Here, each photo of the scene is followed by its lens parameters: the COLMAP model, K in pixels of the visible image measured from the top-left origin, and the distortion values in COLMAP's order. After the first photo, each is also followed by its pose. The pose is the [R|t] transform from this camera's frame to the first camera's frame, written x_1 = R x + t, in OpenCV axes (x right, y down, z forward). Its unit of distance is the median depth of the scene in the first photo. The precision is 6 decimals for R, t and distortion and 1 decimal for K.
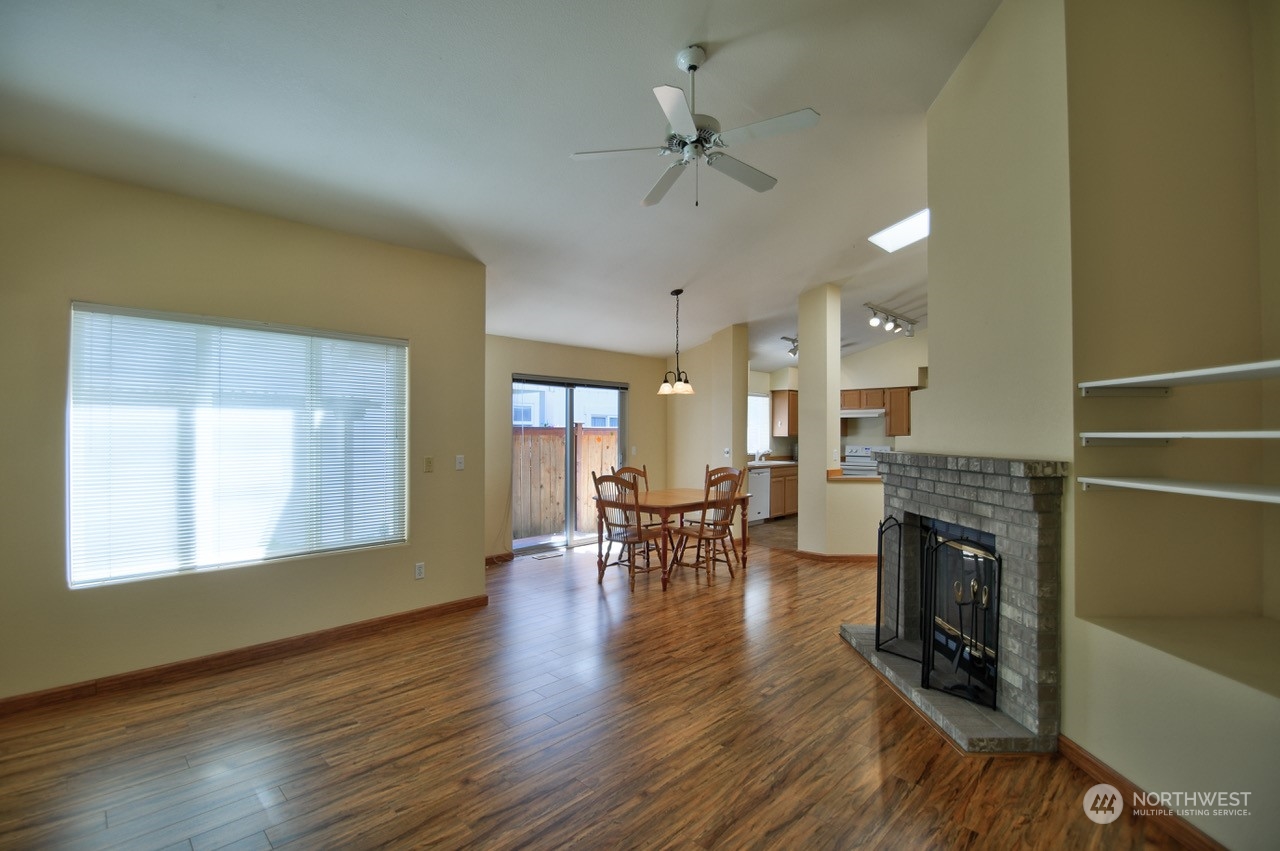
lens RADIAL K [[567.8, 0, 617.4], [0, 567.8, 431.0], [0, 0, 1]] dist [0.012171, -0.016499]
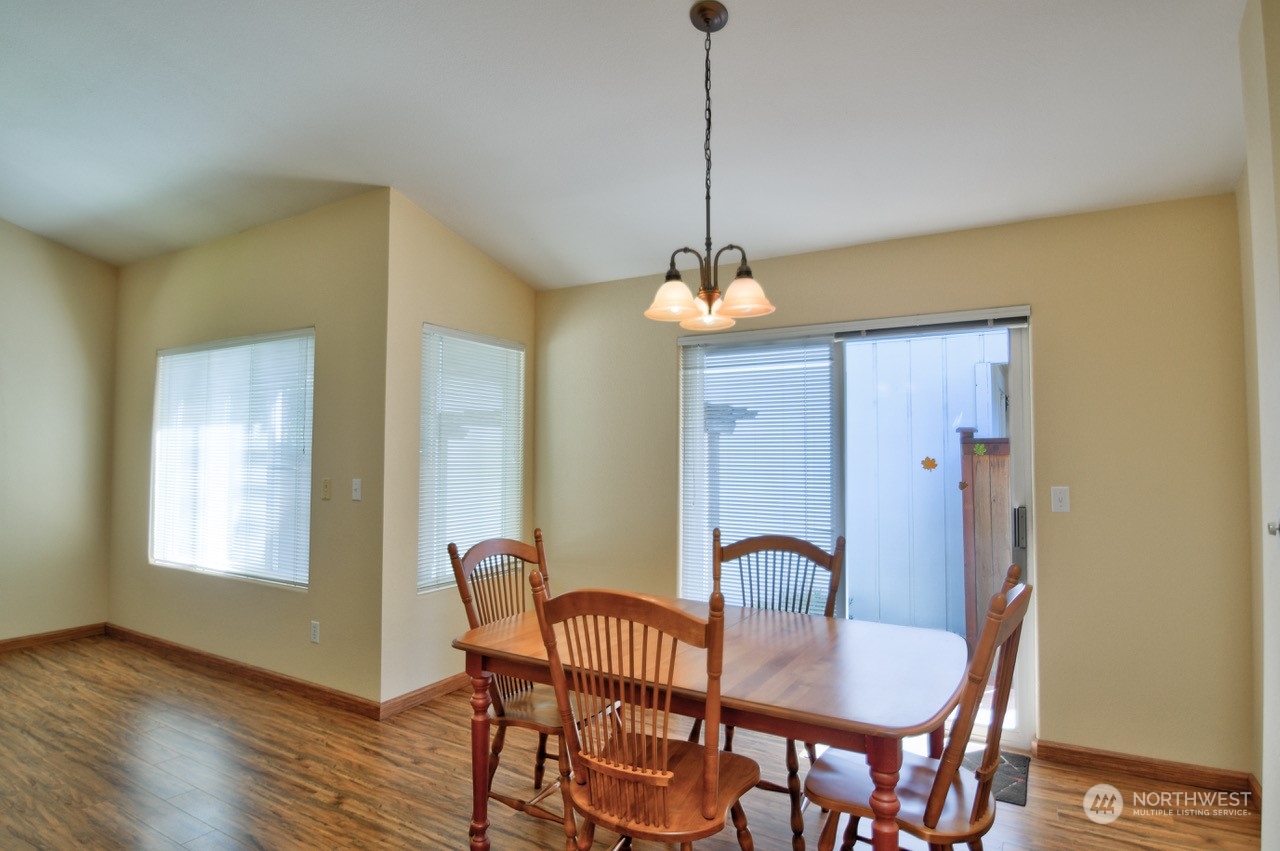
lens RADIAL K [[673.6, 0, 624.8], [0, 673.6, 427.0], [0, 0, 1]] dist [-0.000308, -0.023656]
pose [[0.272163, -0.049375, -0.960984, 0.887130], [-0.001980, 0.998652, -0.051871, 0.035715], [0.962249, 0.016020, 0.271698, 1.645292]]
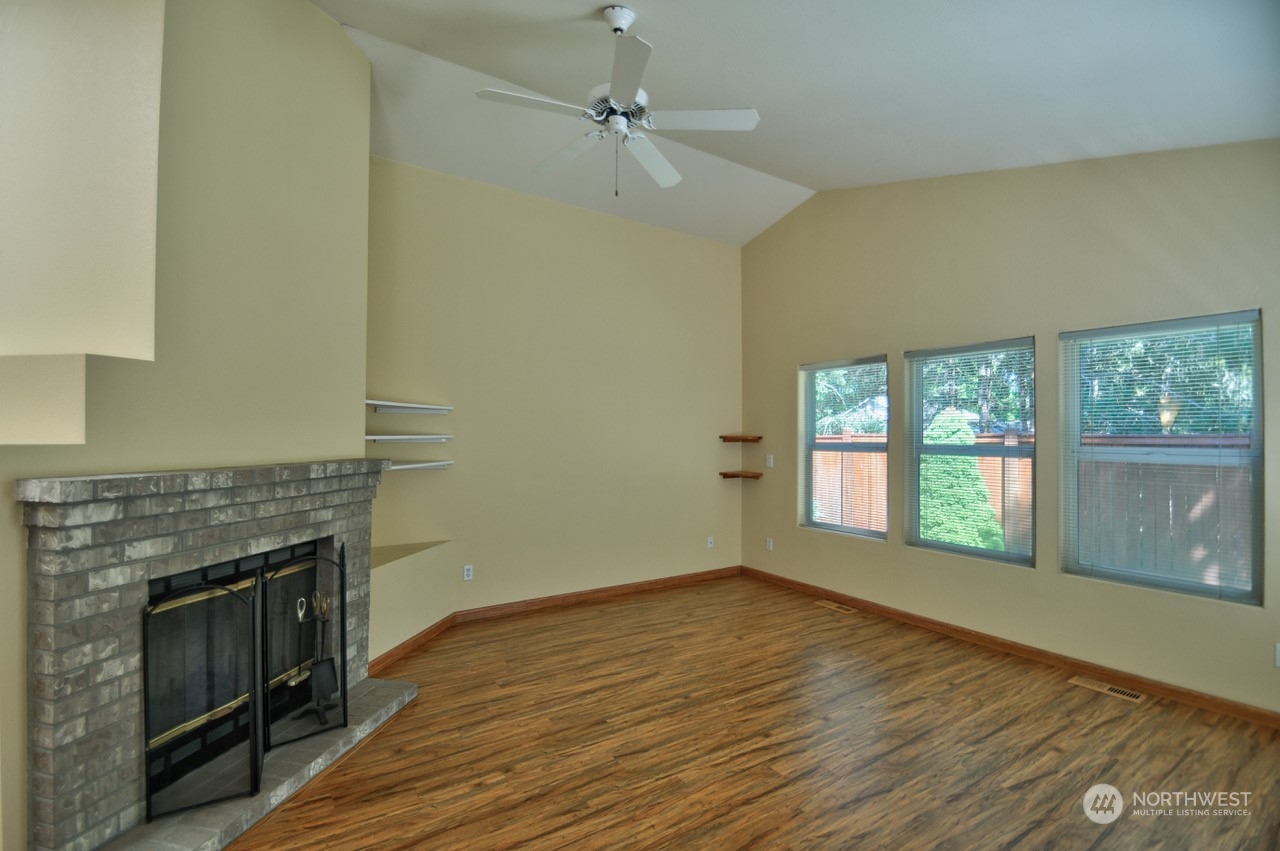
lens RADIAL K [[562.3, 0, 626.1], [0, 562.3, 426.3], [0, 0, 1]] dist [0.010827, -0.015865]
pose [[-0.979771, -0.007601, 0.199979, -0.059370], [-0.011575, 0.999758, -0.018712, -0.002520], [-0.199788, -0.020648, -0.979621, 1.800971]]
